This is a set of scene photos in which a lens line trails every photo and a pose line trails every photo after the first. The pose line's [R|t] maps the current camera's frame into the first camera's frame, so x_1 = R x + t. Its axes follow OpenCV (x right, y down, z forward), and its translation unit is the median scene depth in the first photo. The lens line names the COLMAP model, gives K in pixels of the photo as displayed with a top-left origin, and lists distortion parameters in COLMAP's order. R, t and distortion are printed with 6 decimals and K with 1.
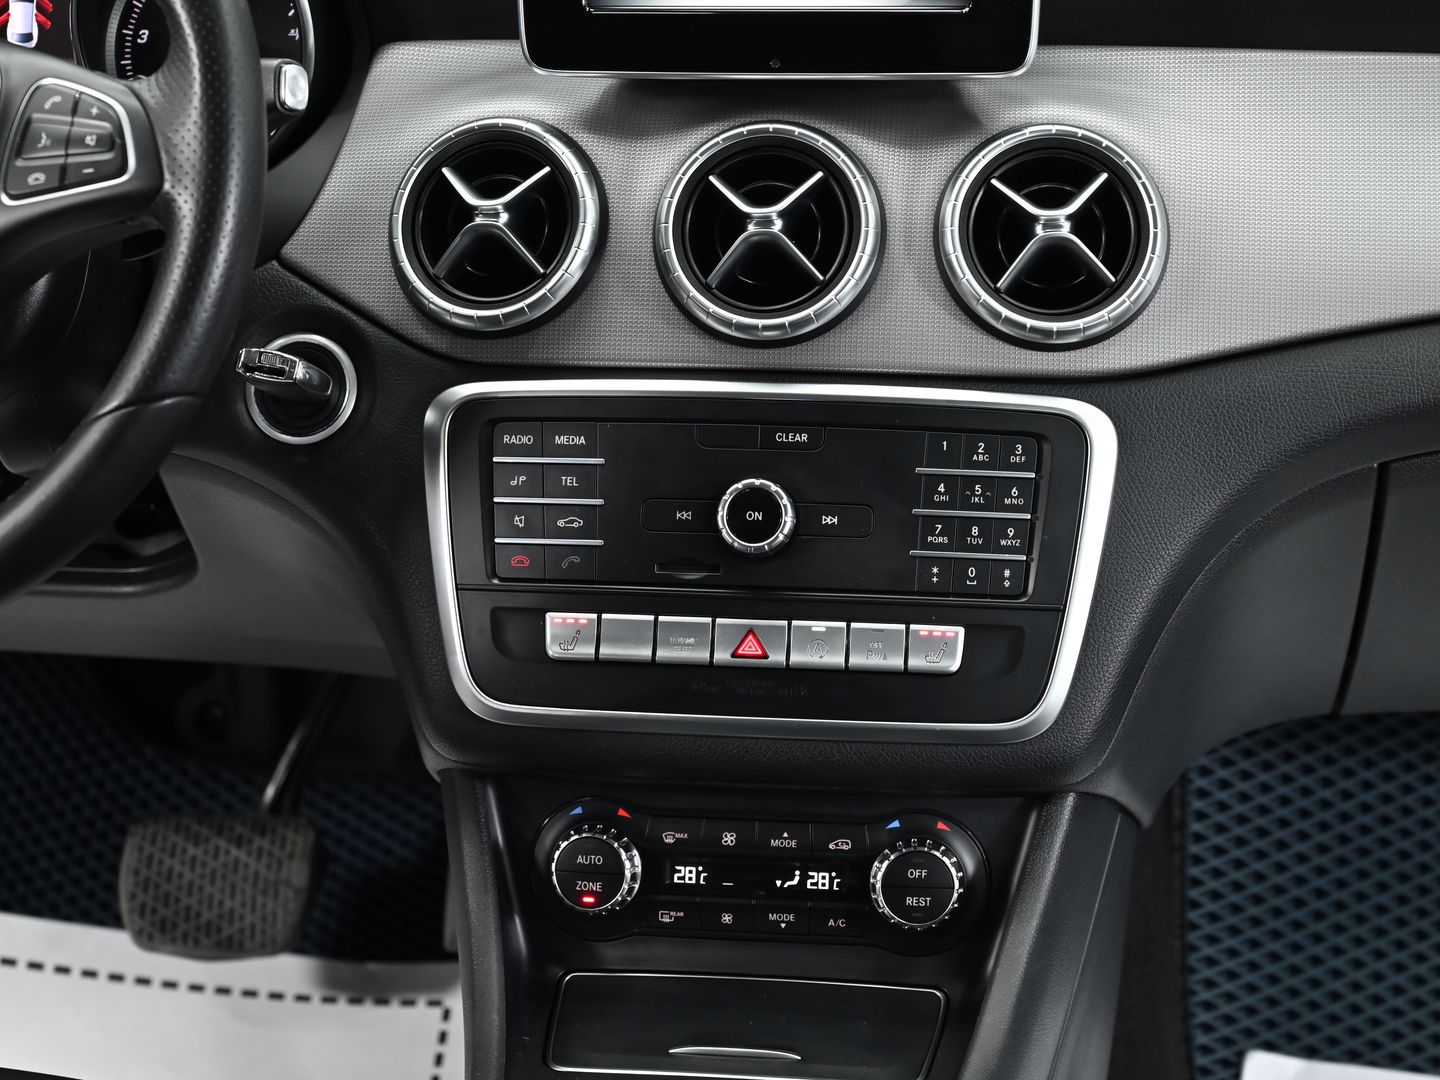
lens RADIAL K [[3095.9, 0, 723.9], [0, 3095.9, 543.6], [0, 0, 1]] dist [-0.004427, 0.000000]
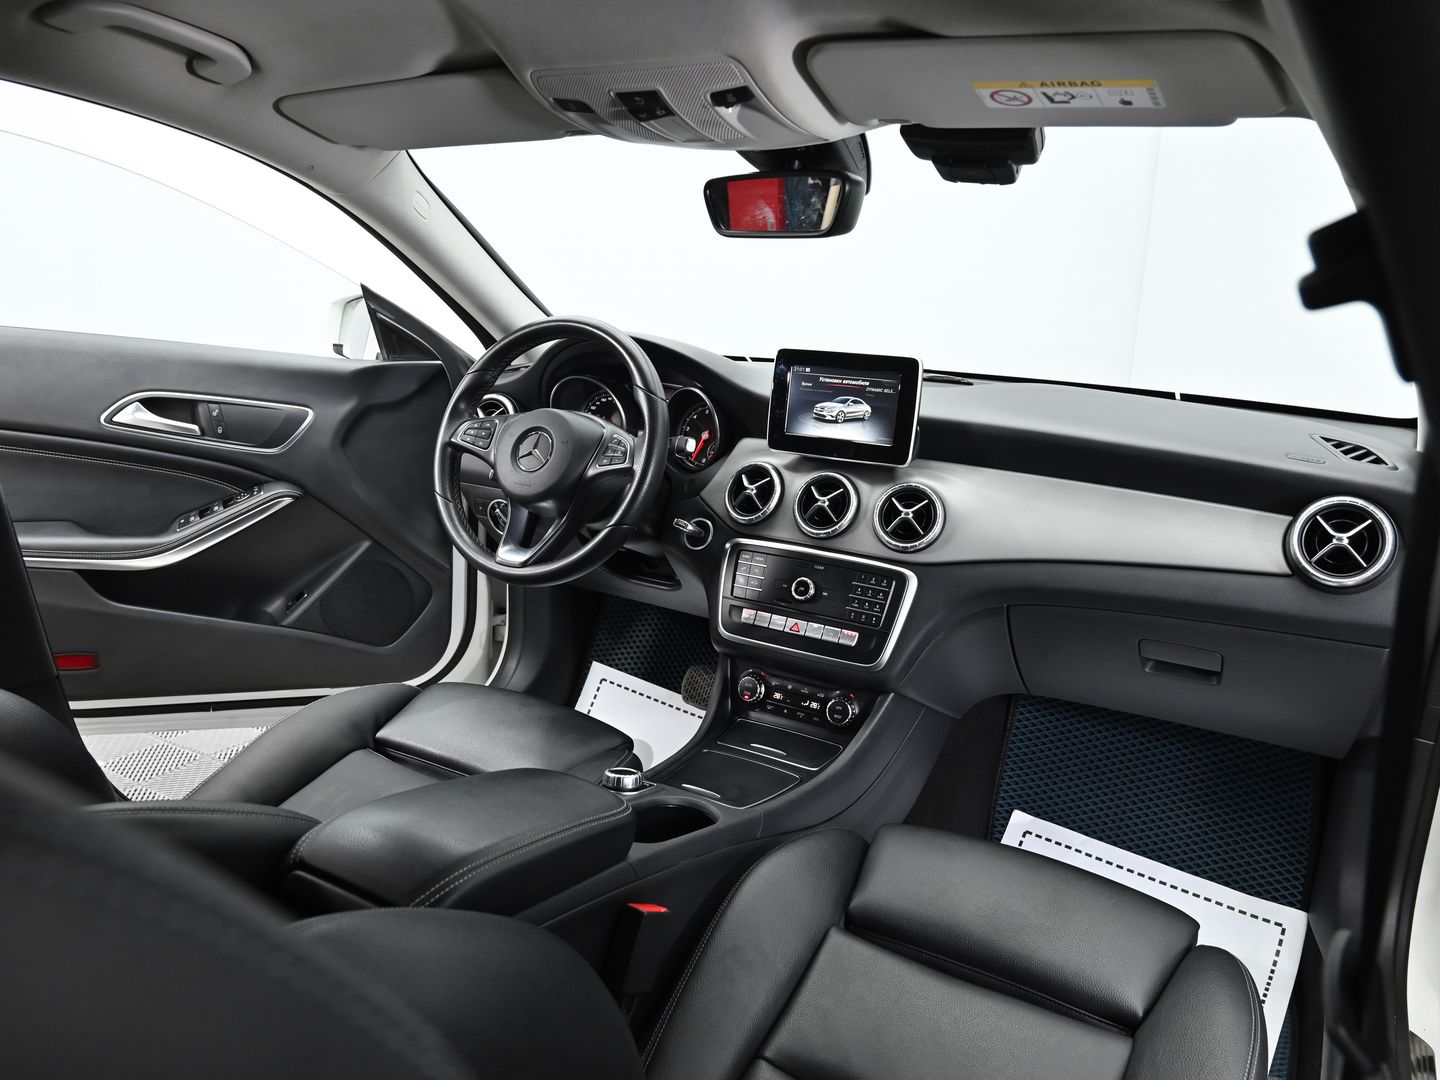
lens RADIAL K [[1085.5, 0, 713.0], [0, 1085.5, 541.5], [0, 0, 1]] dist [-0.008666, 0.001531]
pose [[0.917133, 0.140399, -0.373036, 0.338535], [-0.166256, 0.985354, -0.037893, 0.001004], [0.362253, 0.096772, 0.927043, -0.107792]]
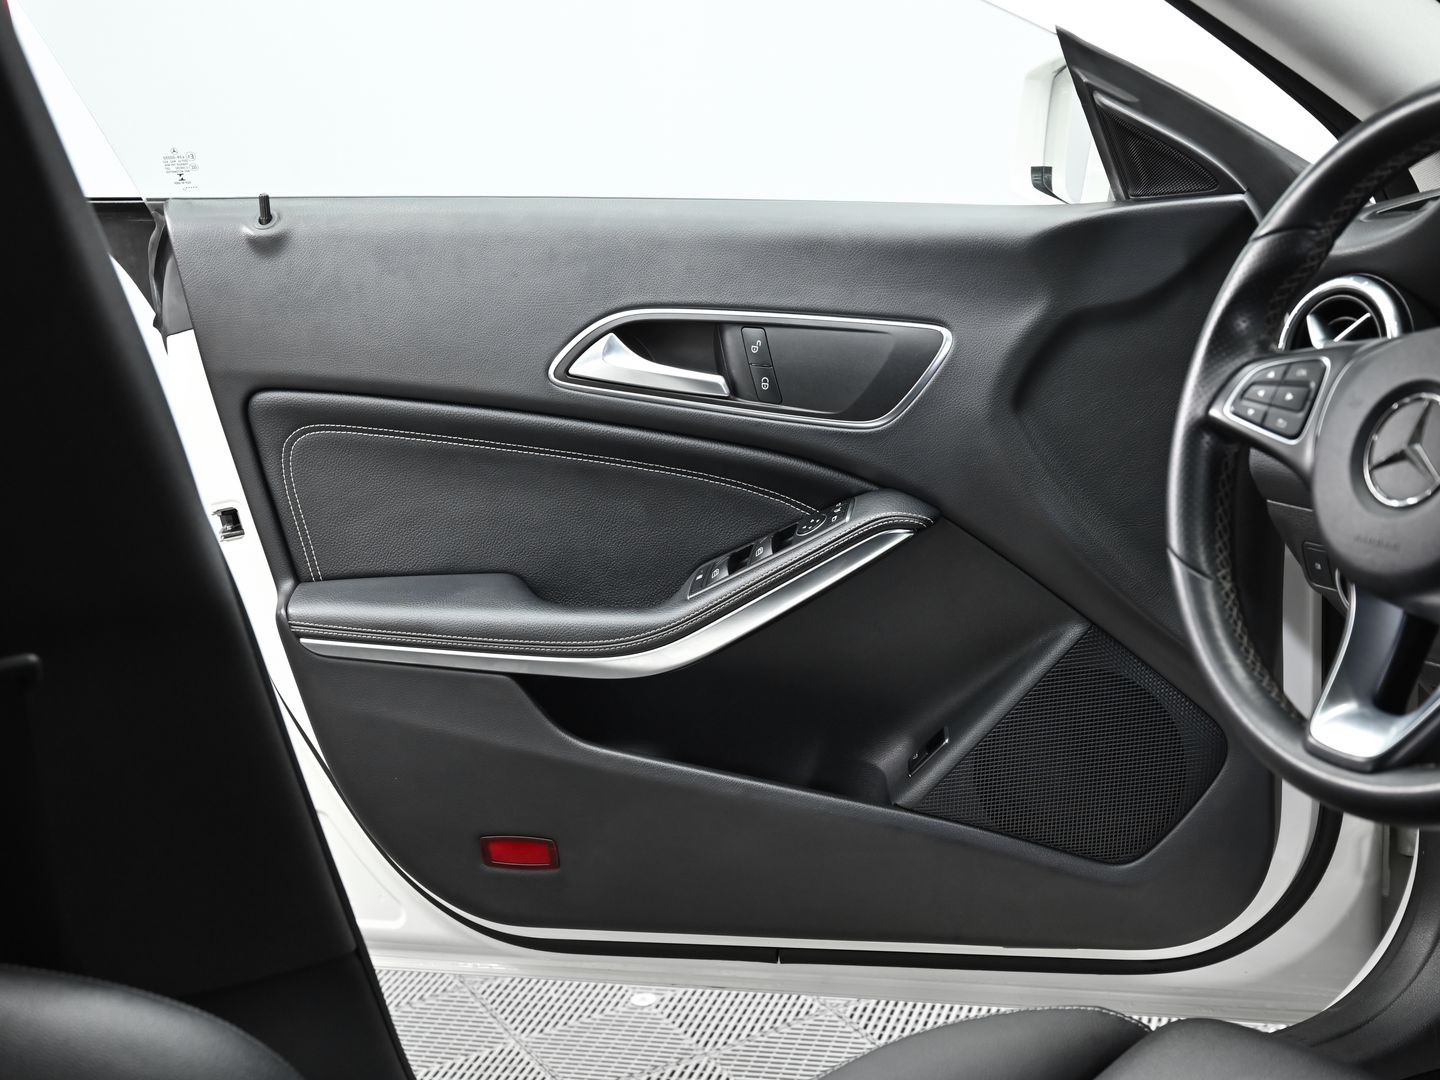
lens RADIAL K [[2077.9, 0, 723.3], [0, 2077.9, 537.6], [0, 0, 1]] dist [-0.039230, 0.000000]
pose [[0.568726, 0.156478, -0.807506, 0.212217], [-0.160533, 0.983975, 0.077611, -0.092597], [0.806710, 0.085492, 0.584731, 0.215344]]
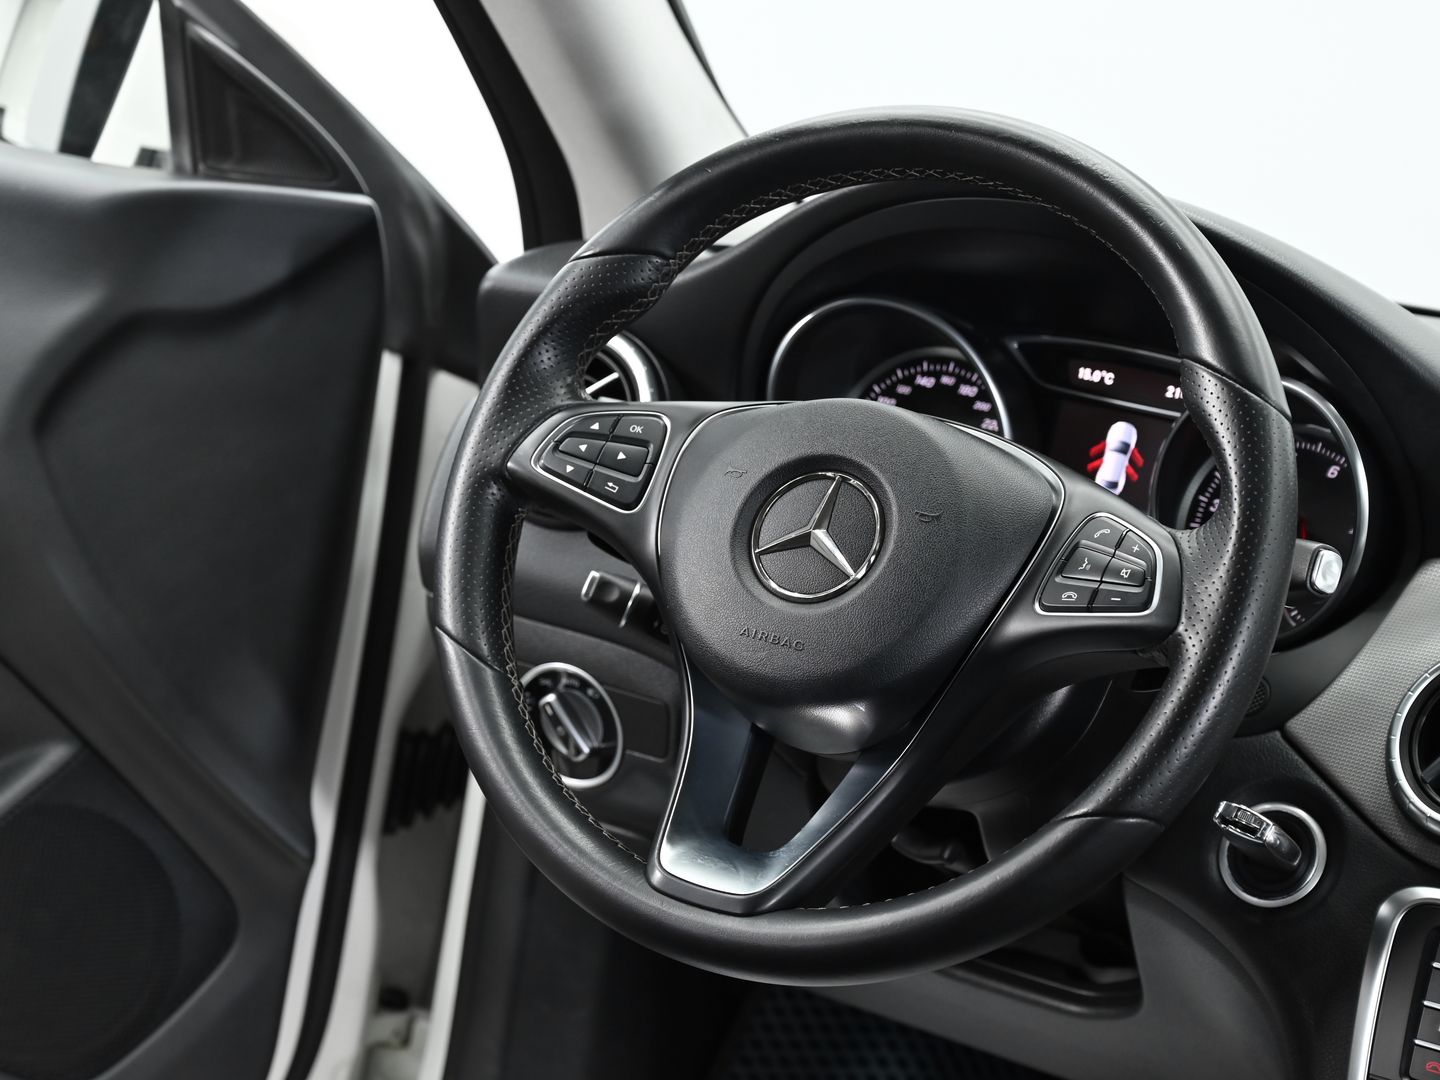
lens RADIAL K [[3190.1, 0, 723.3], [0, 3190.1, 539.9], [0, 0, 1]] dist [0.001803, 0.000000]
pose [[0.911092, 0.210265, -0.354541, 0.056237], [-0.267280, 0.956144, -0.119795, 0.027901], [0.313804, 0.203906, 0.927335, -0.081823]]
